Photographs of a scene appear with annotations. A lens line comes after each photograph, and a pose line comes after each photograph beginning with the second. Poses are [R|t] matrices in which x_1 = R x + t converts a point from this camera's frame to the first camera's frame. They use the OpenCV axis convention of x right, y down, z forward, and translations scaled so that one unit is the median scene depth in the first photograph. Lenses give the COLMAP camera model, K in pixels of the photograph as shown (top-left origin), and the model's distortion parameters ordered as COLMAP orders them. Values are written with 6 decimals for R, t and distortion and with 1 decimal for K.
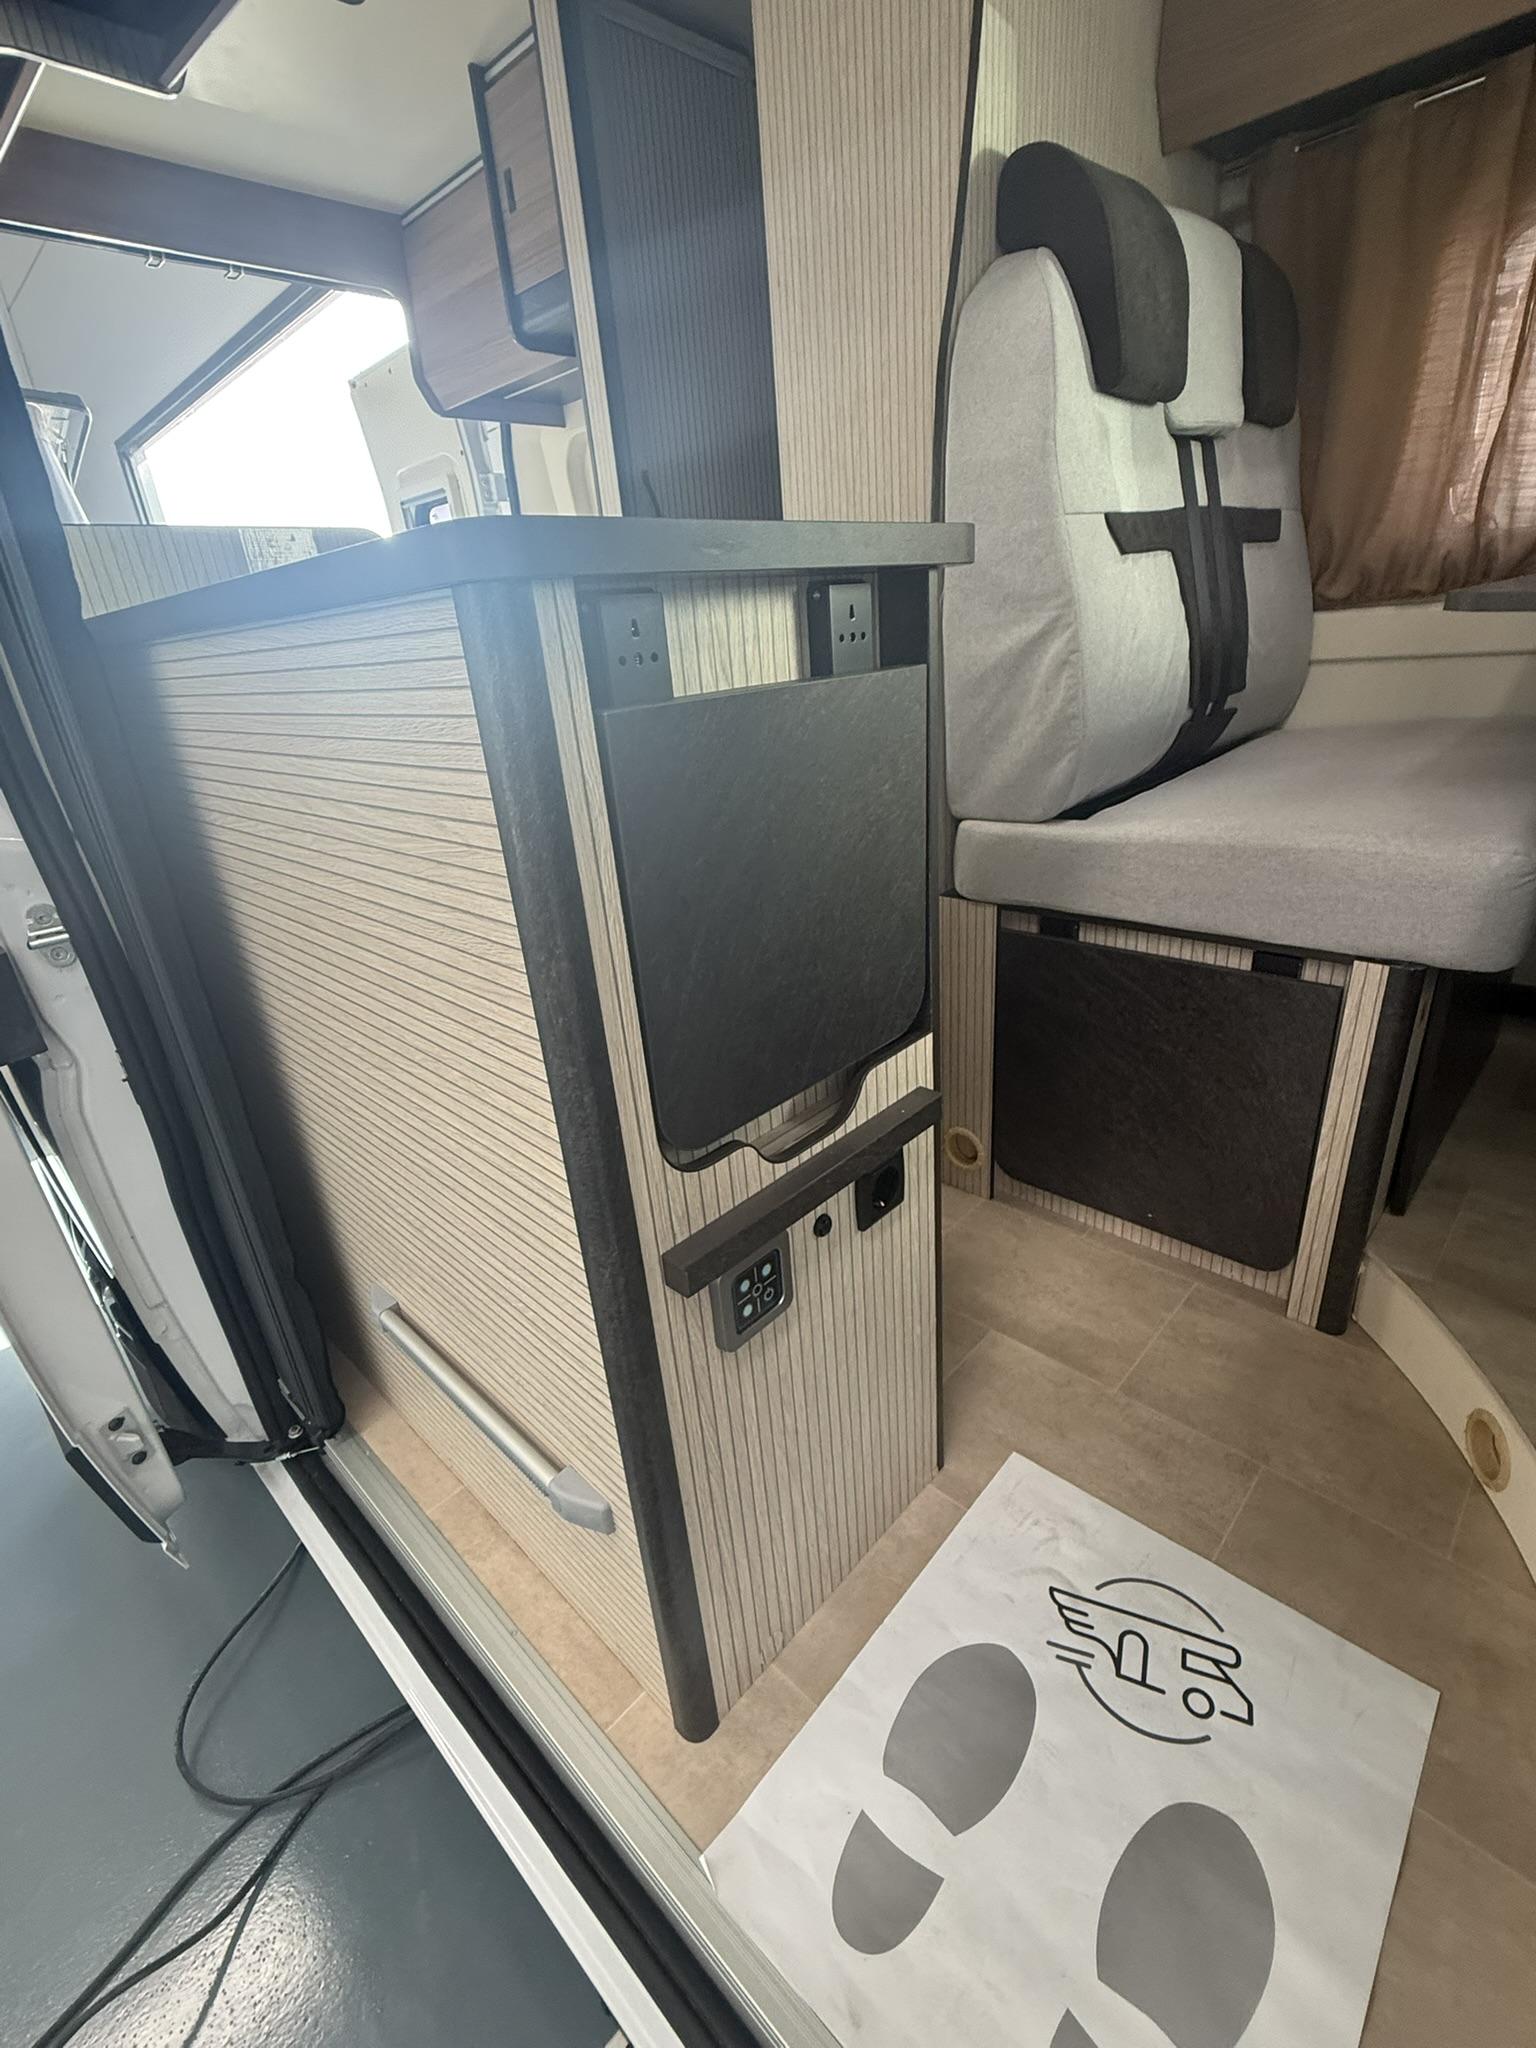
lens RADIAL K [[915.8, 0, 768.6], [0, 915.8, 1018.1], [0, 0, 1]] dist [0.001082, -0.000319]
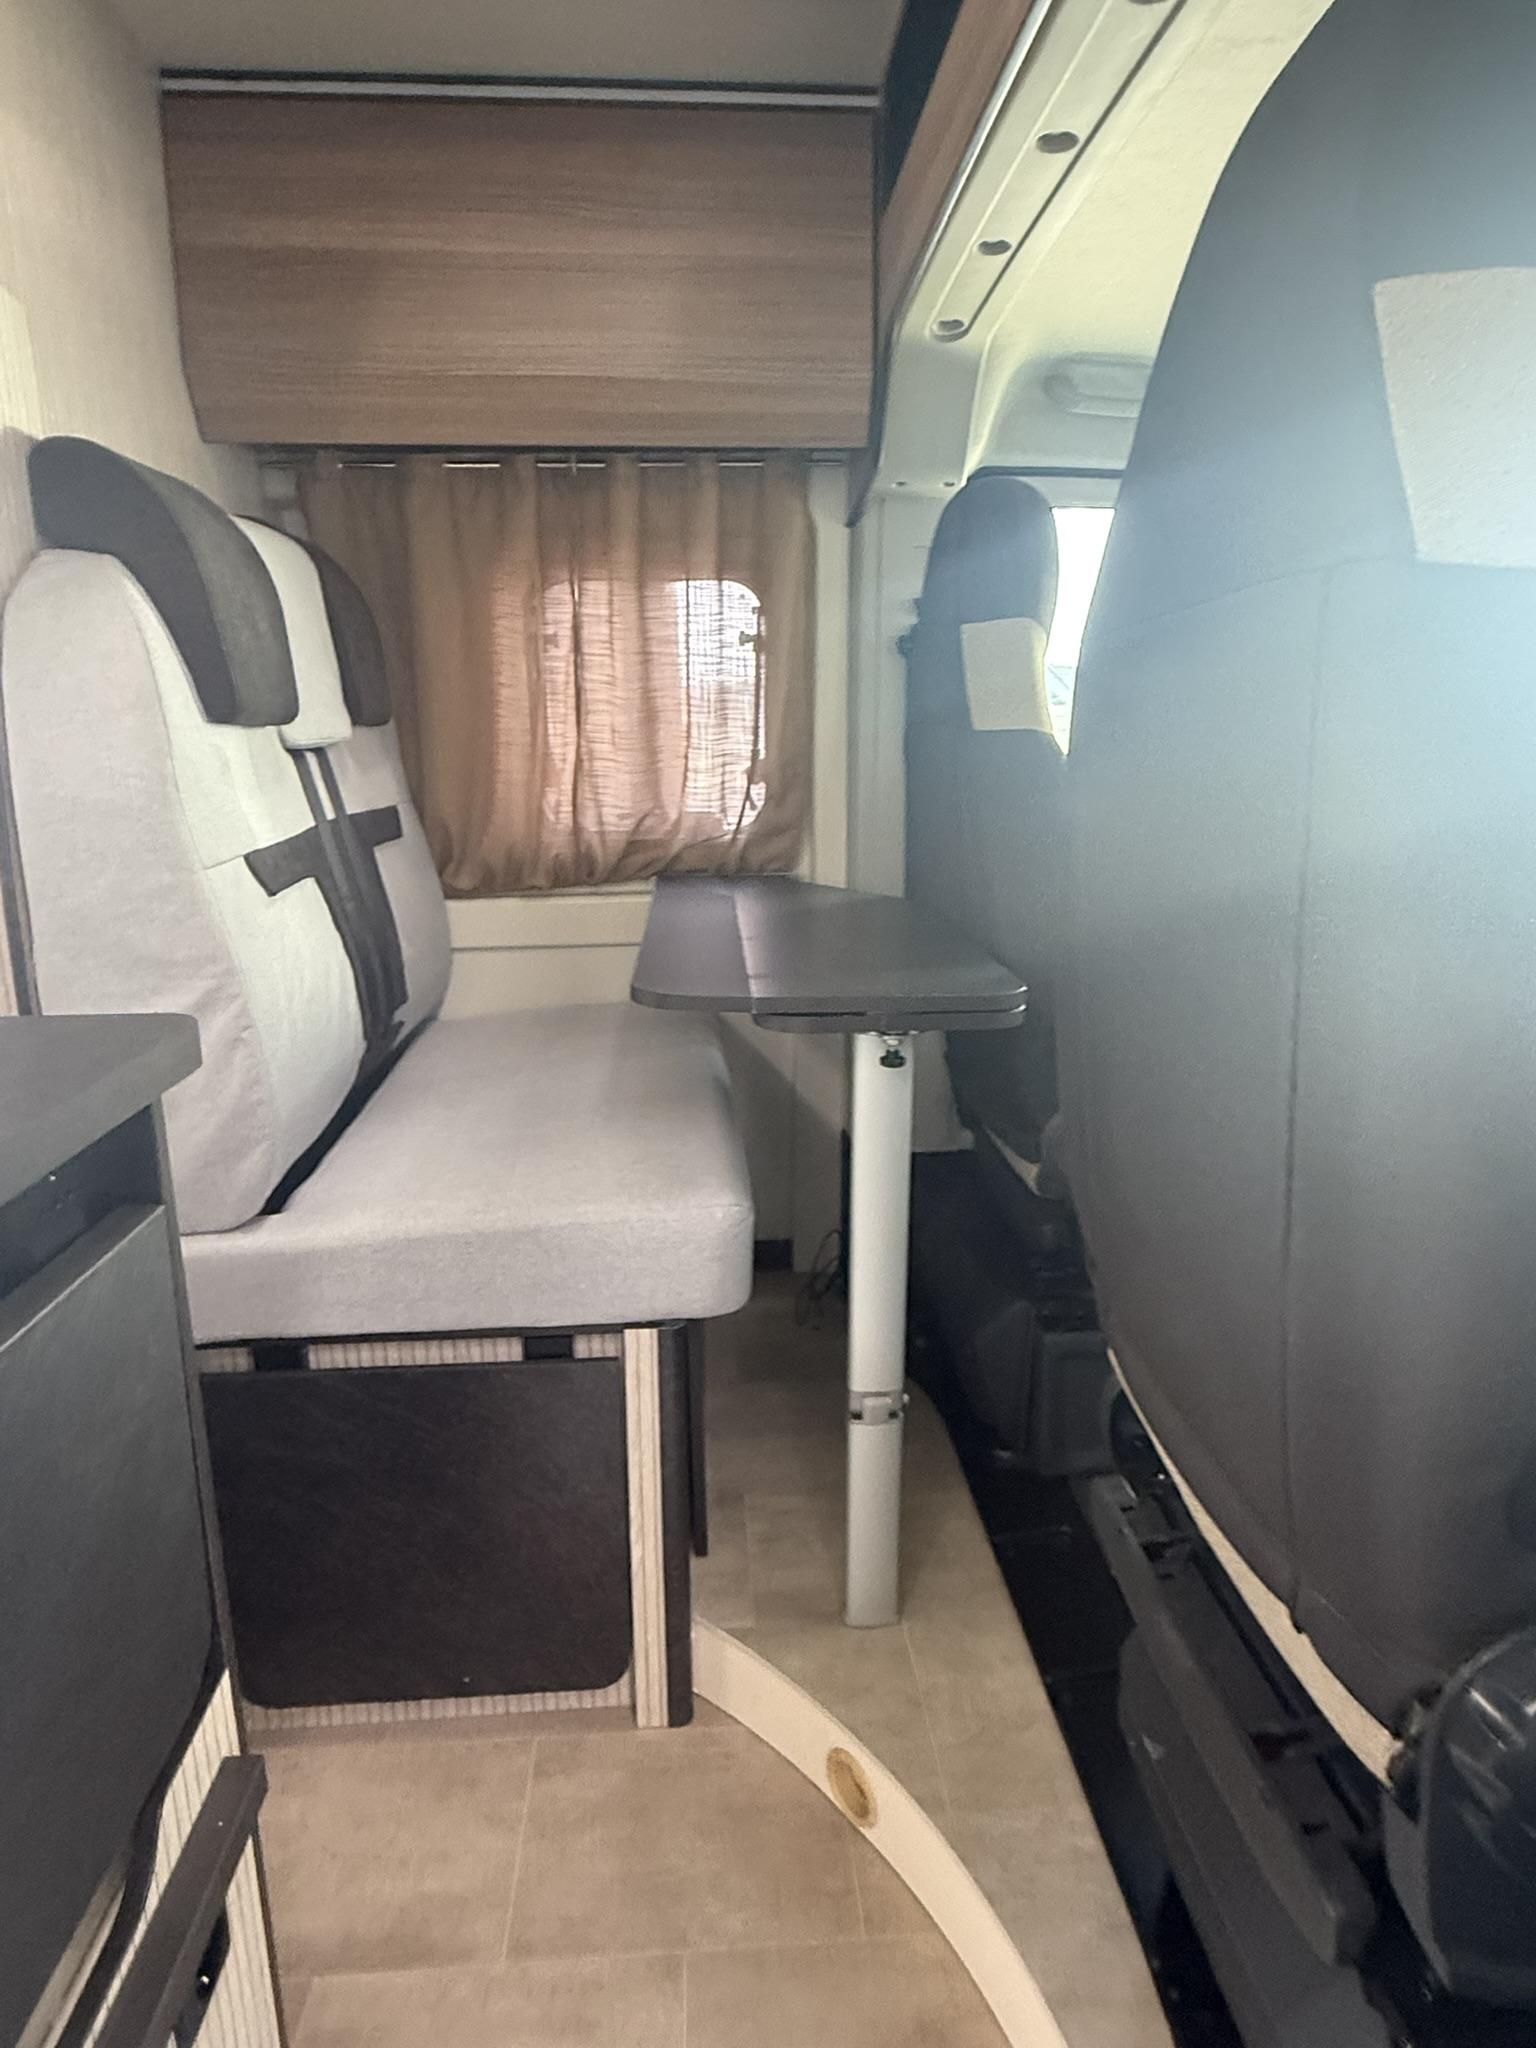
lens RADIAL K [[1175.2, 0, 770.1], [0, 1175.2, 1018.0], [0, 0, 1]] dist [0.000180, 0.000676]
pose [[0.669921, -0.099980, 0.735670, -0.109936], [0.249441, 0.963601, -0.096192, -0.197307], [-0.699275, 0.247948, 0.670475, -0.000563]]
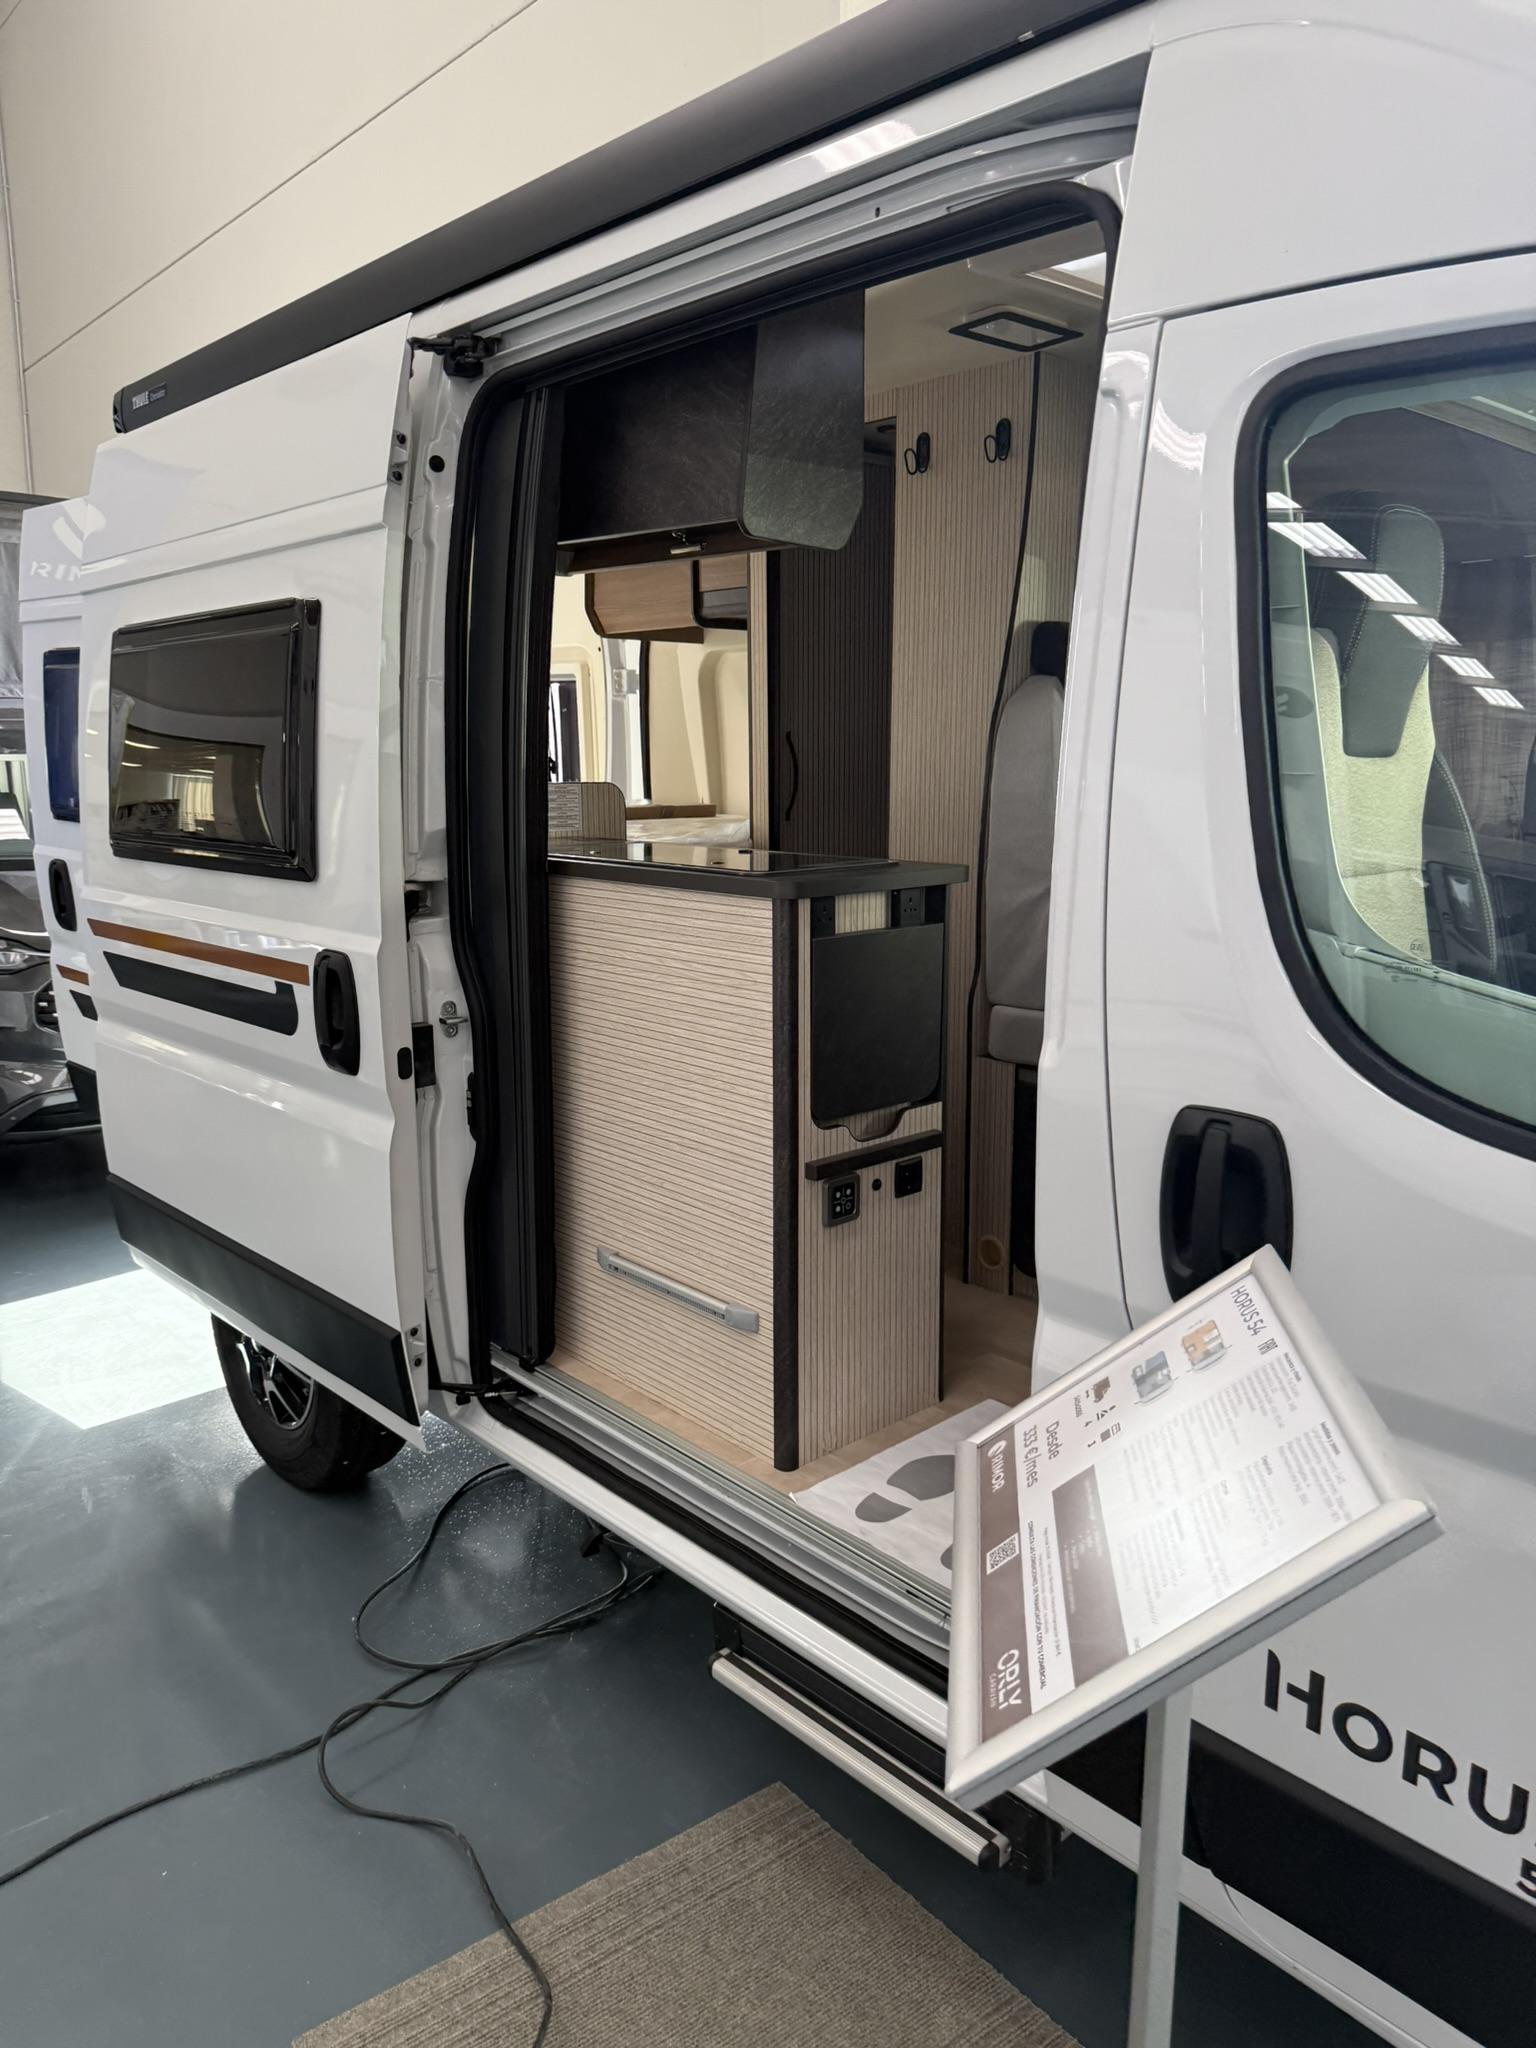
lens RADIAL K [[1454.7, 0, 763.9], [0, 1454.7, 1011.6], [0, 0, 1]] dist [0.099381, -0.177822]
pose [[0.994715, 0.086324, -0.055582, -0.028791], [-0.096440, 0.971308, -0.217395, 0.387009], [0.035221, 0.221607, 0.974500, -1.475629]]
